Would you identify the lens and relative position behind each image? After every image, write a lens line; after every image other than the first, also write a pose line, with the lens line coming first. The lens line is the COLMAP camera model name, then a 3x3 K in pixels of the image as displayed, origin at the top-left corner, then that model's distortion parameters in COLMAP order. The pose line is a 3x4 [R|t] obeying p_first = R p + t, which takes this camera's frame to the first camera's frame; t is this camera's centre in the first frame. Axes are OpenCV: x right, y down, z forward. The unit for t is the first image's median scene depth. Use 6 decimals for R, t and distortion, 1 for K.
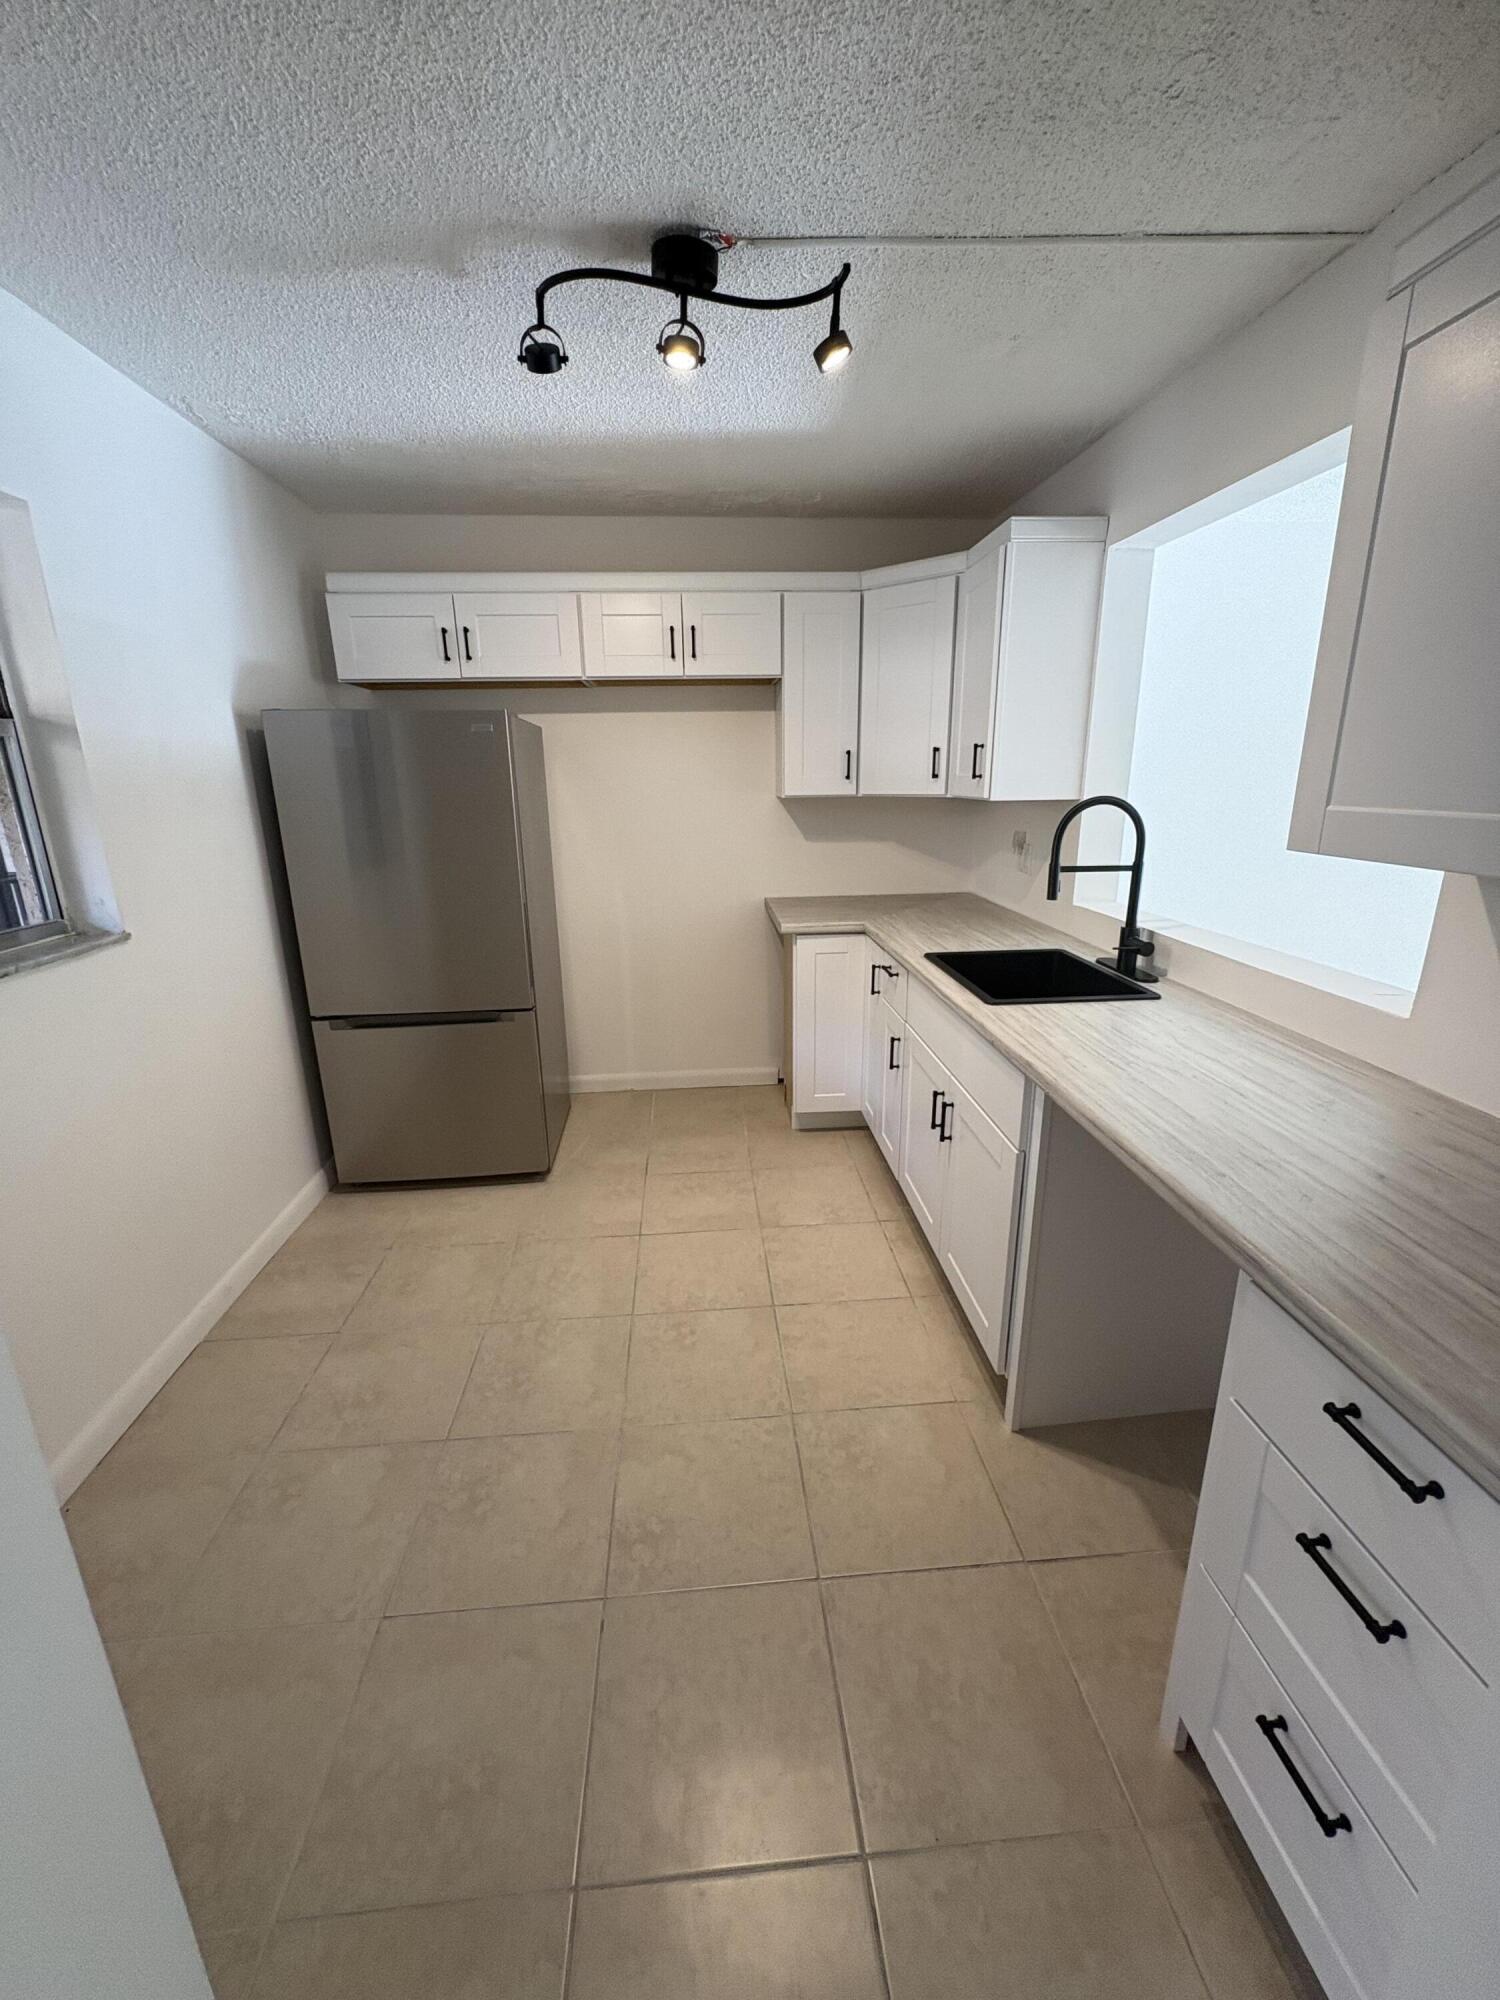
lens RADIAL K [[794.0, 0, 749.5], [0, 794.0, 998.6], [0, 0, 1]] dist [-0.000165, 0.000312]
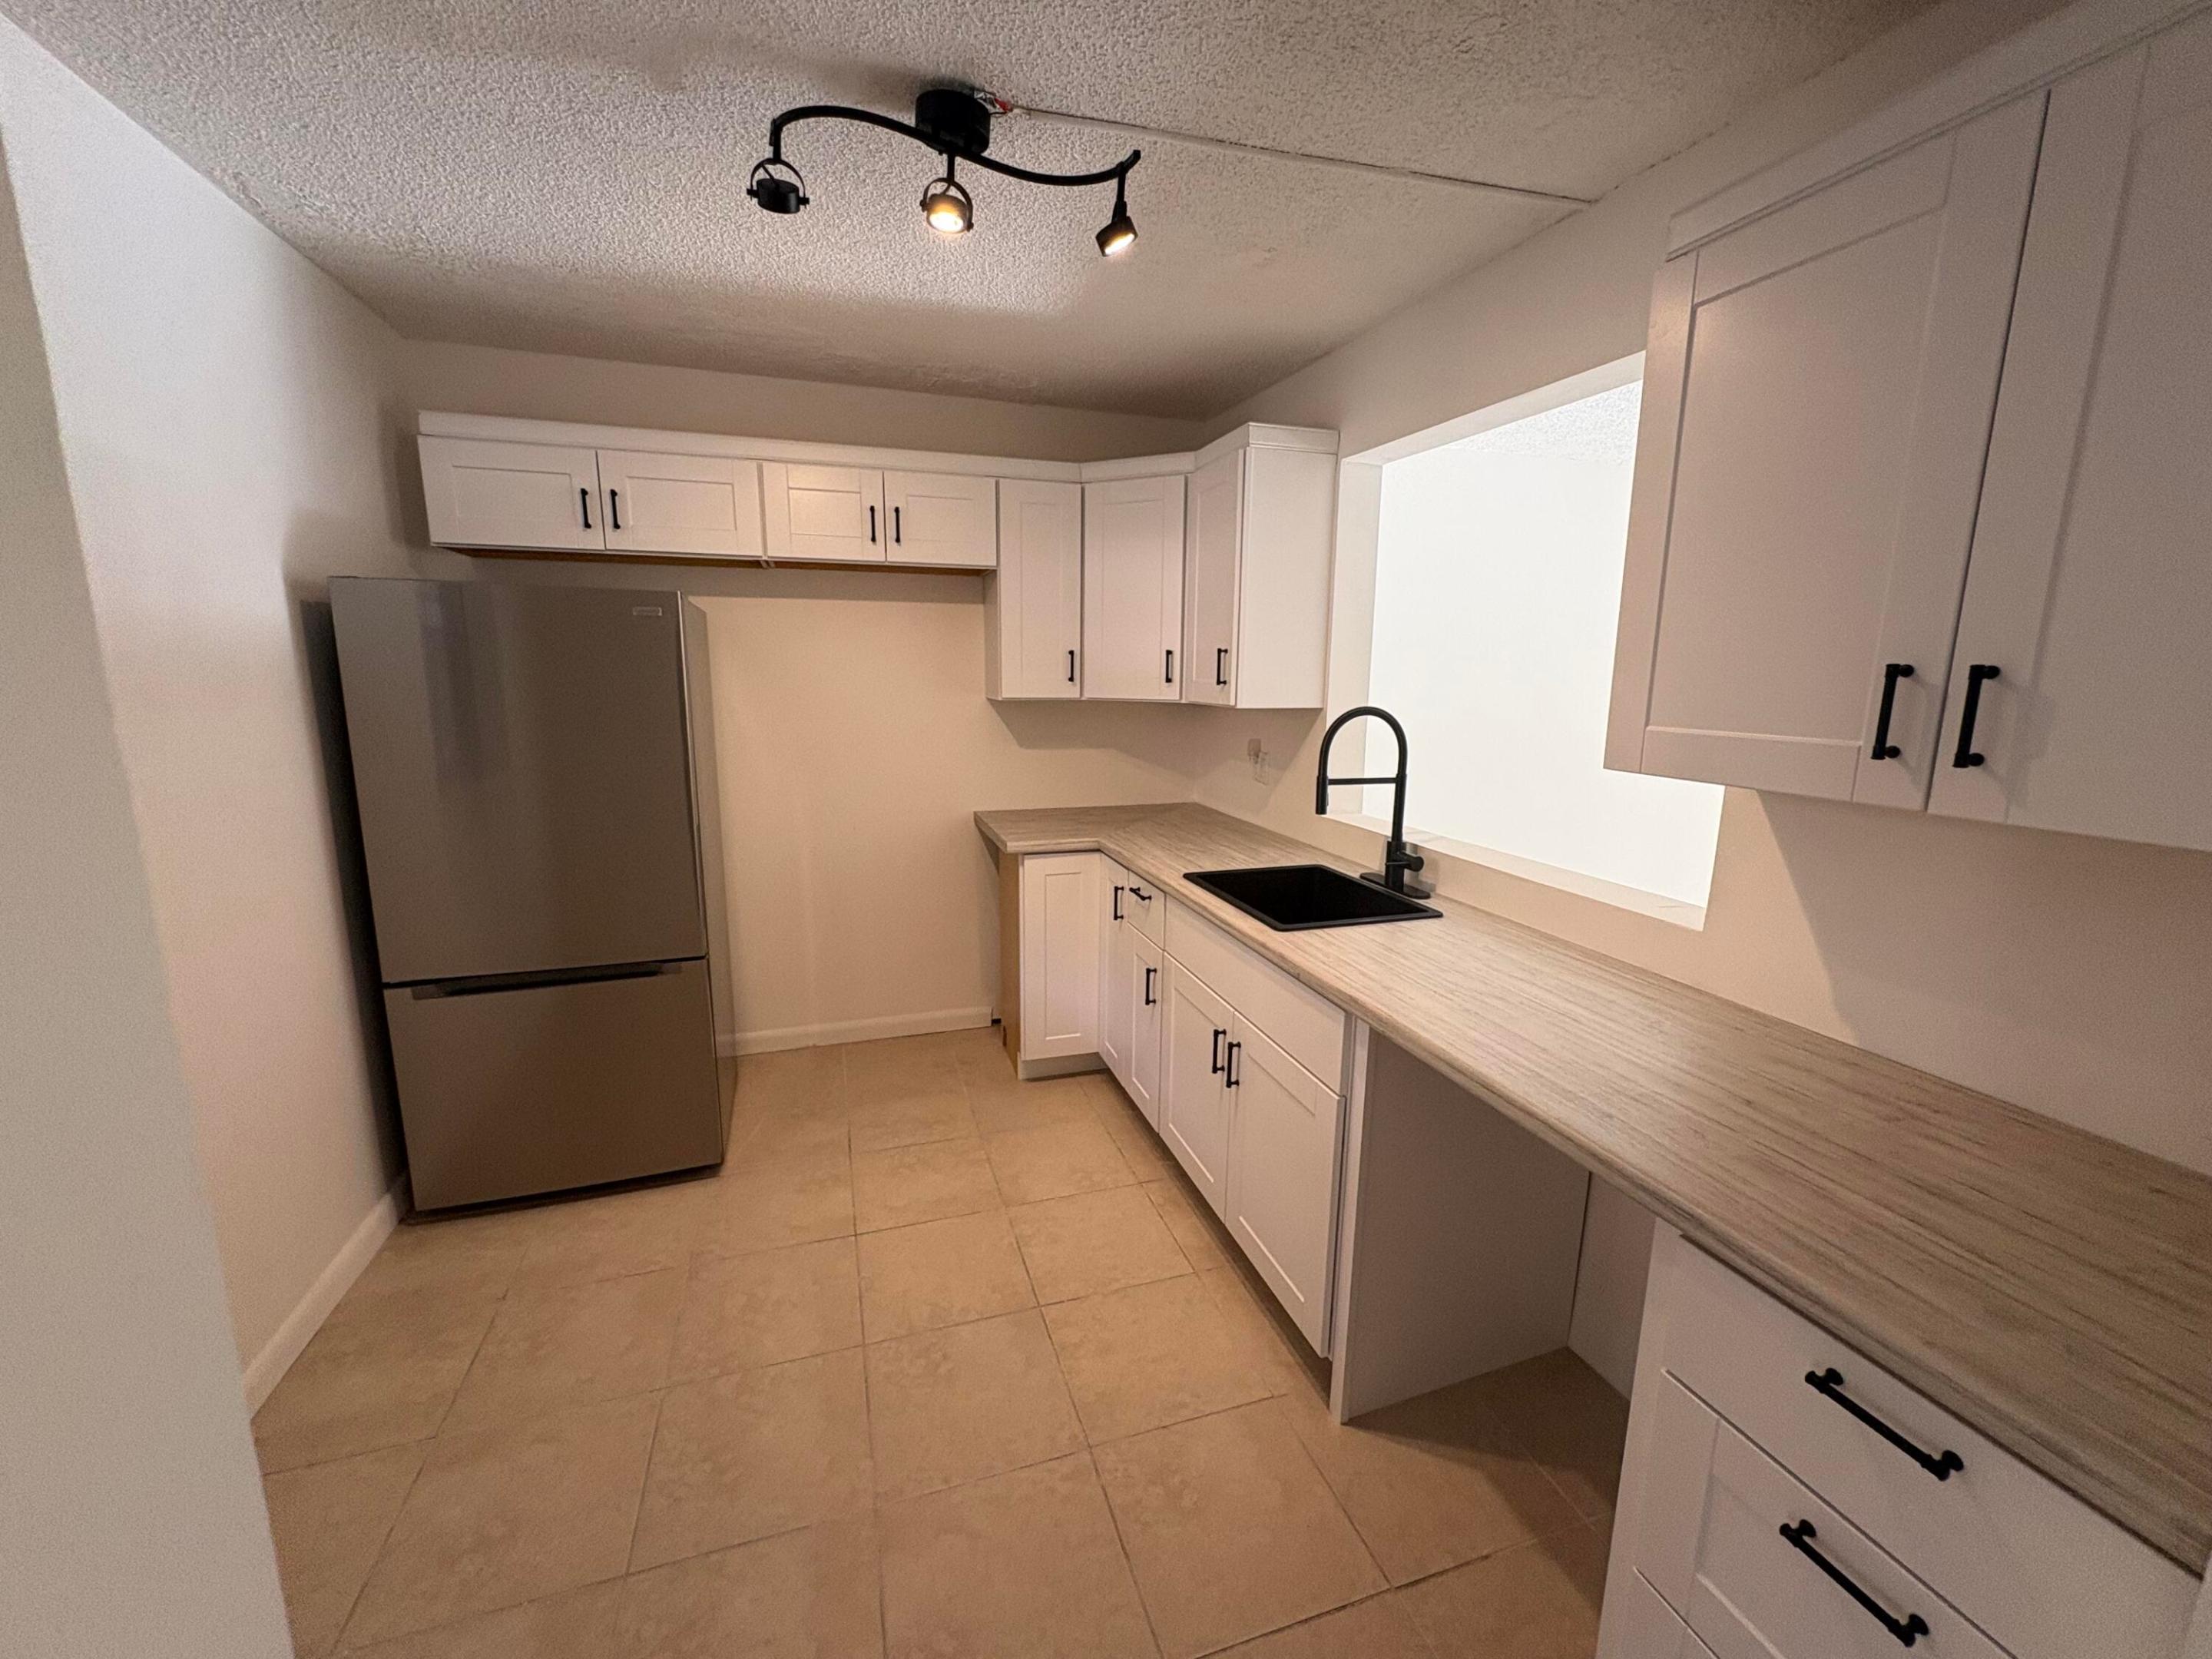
lens RADIAL K [[878.1, 0, 1104.5], [0, 878.1, 829.9], [0, 0, 1]] dist [-0.000165, 0.000312]
pose [[0.972018, -0.018822, 0.234151, -0.124656], [0.040942, 0.995102, -0.089972, -0.025076], [-0.231310, 0.097041, 0.968028, 0.059589]]
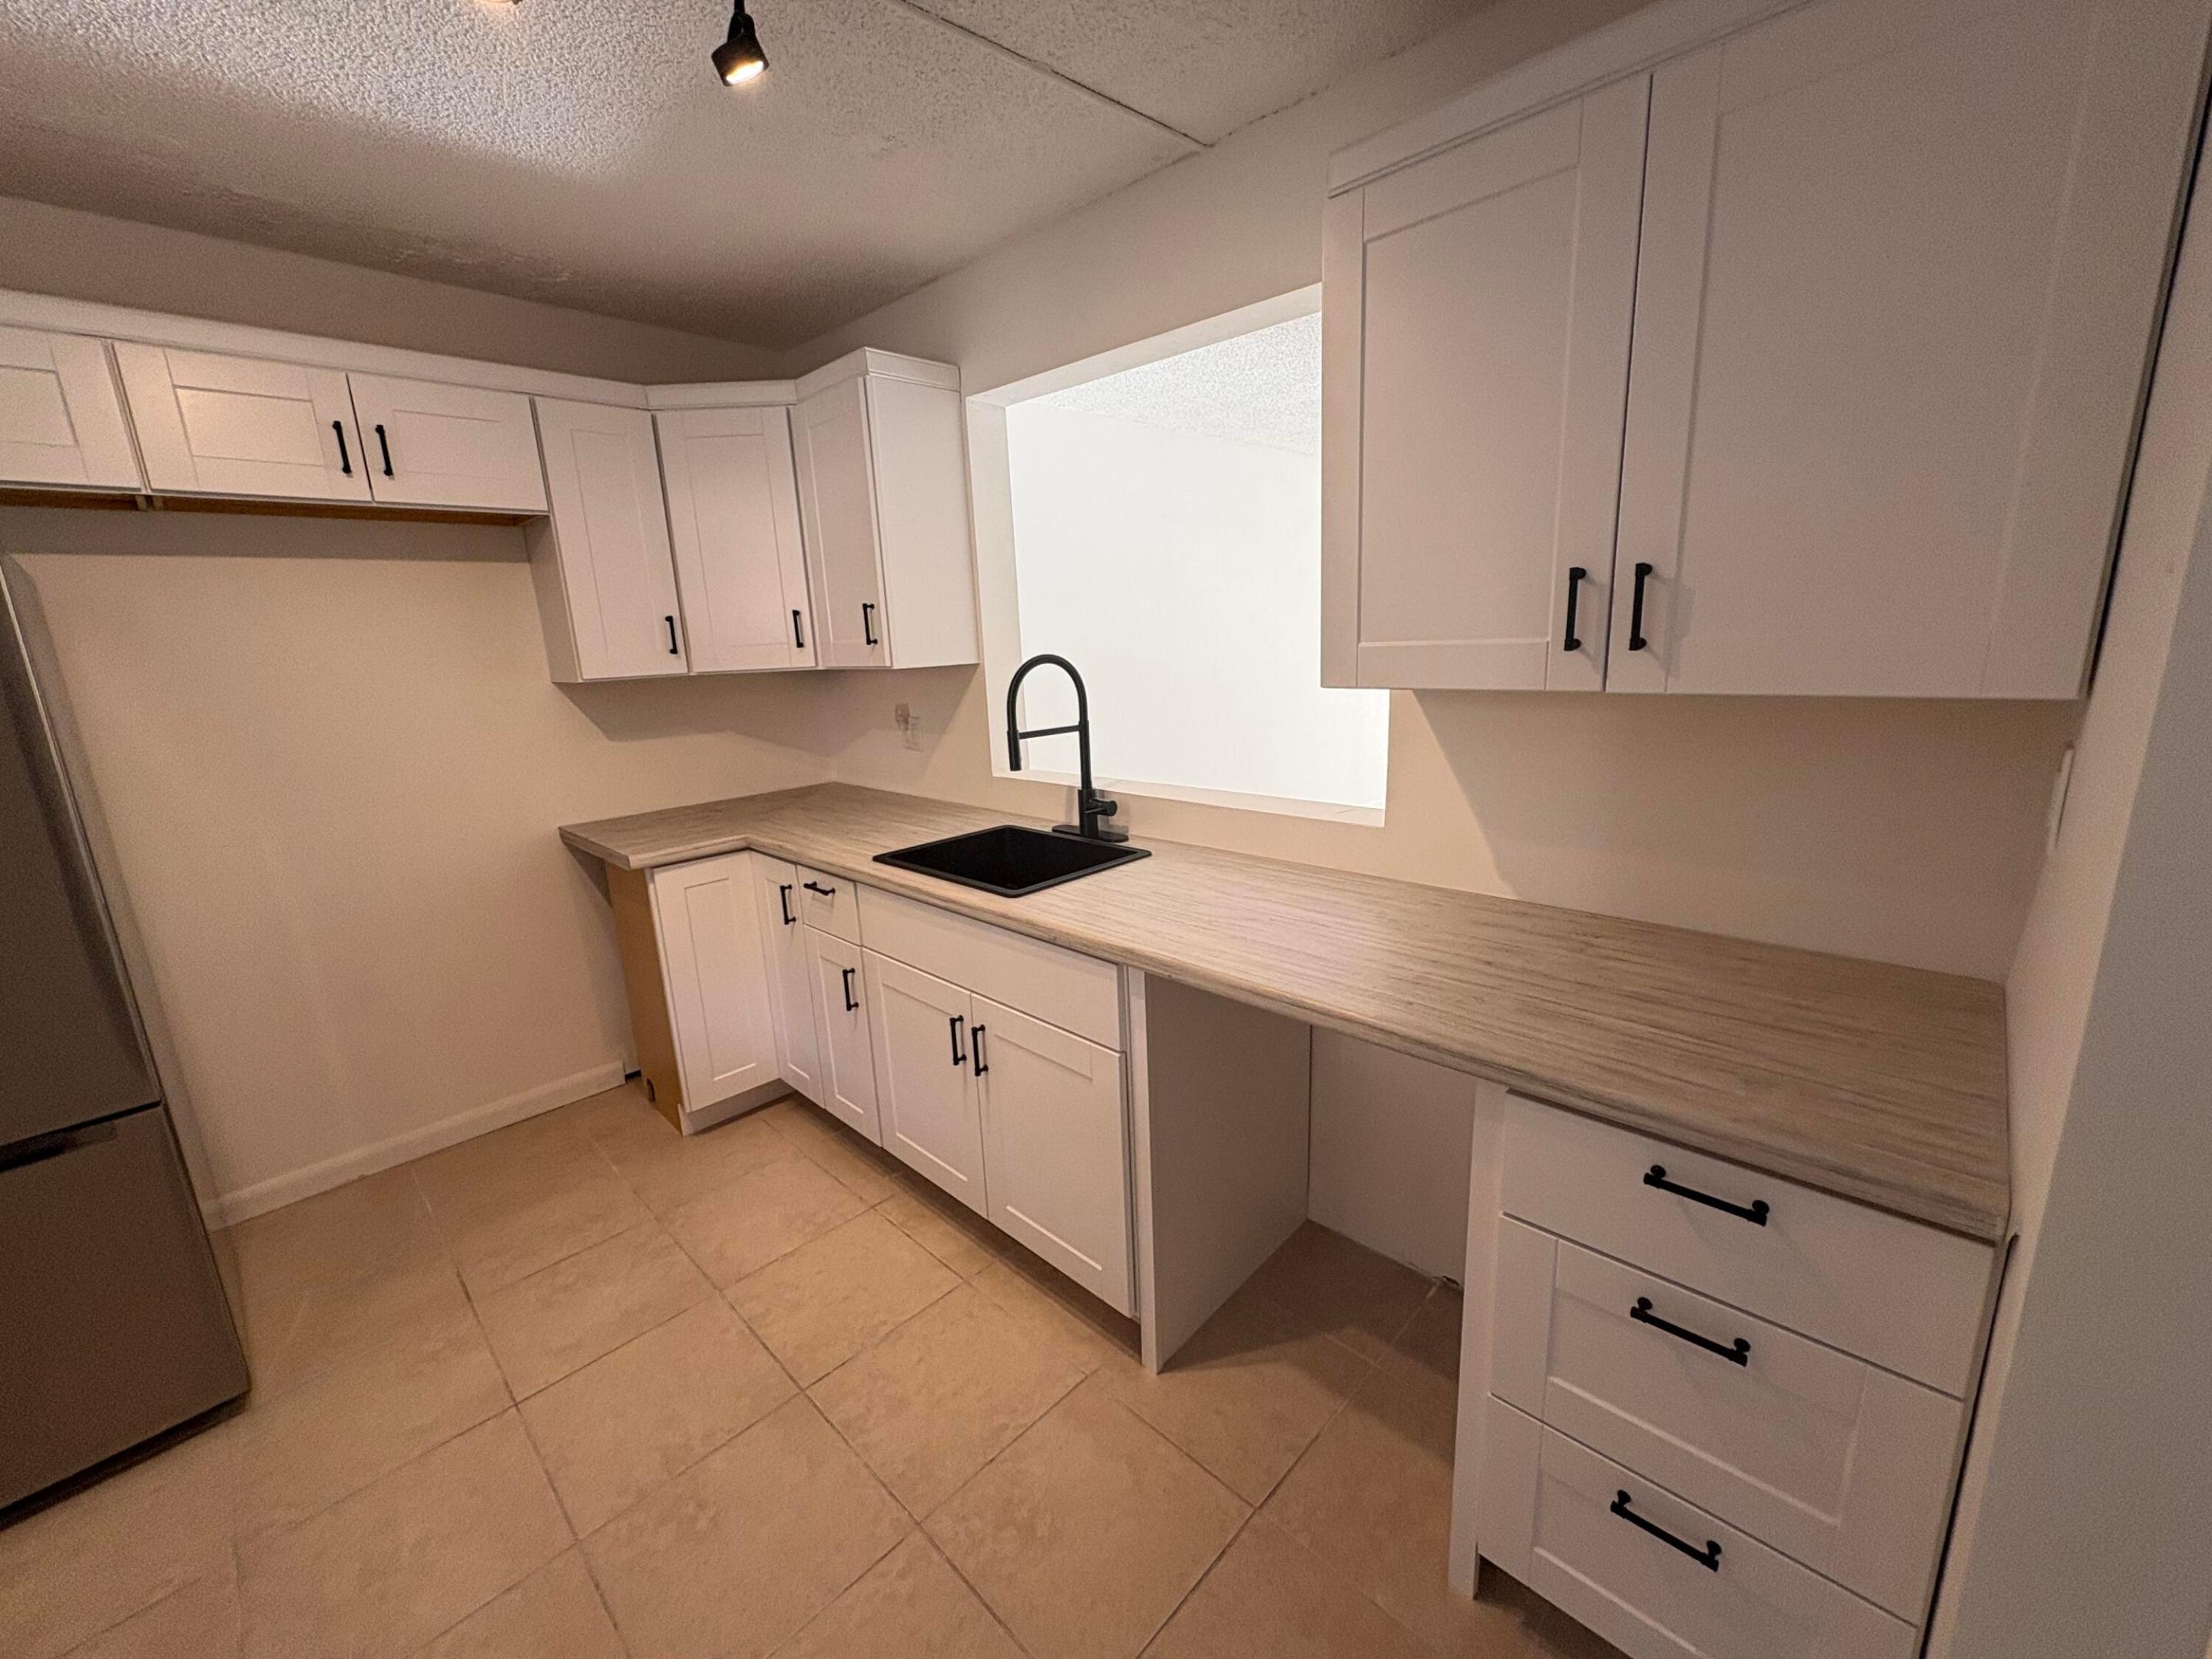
lens RADIAL K [[878.1, 0, 1104.7], [0, 878.1, 830.4], [0, 0, 1]] dist [-0.000165, 0.000312]
pose [[0.749999, -0.162822, 0.641085, -0.211463], [0.212014, 0.977267, 0.000171, -0.041481], [-0.626539, 0.135791, 0.767469, 0.205780]]
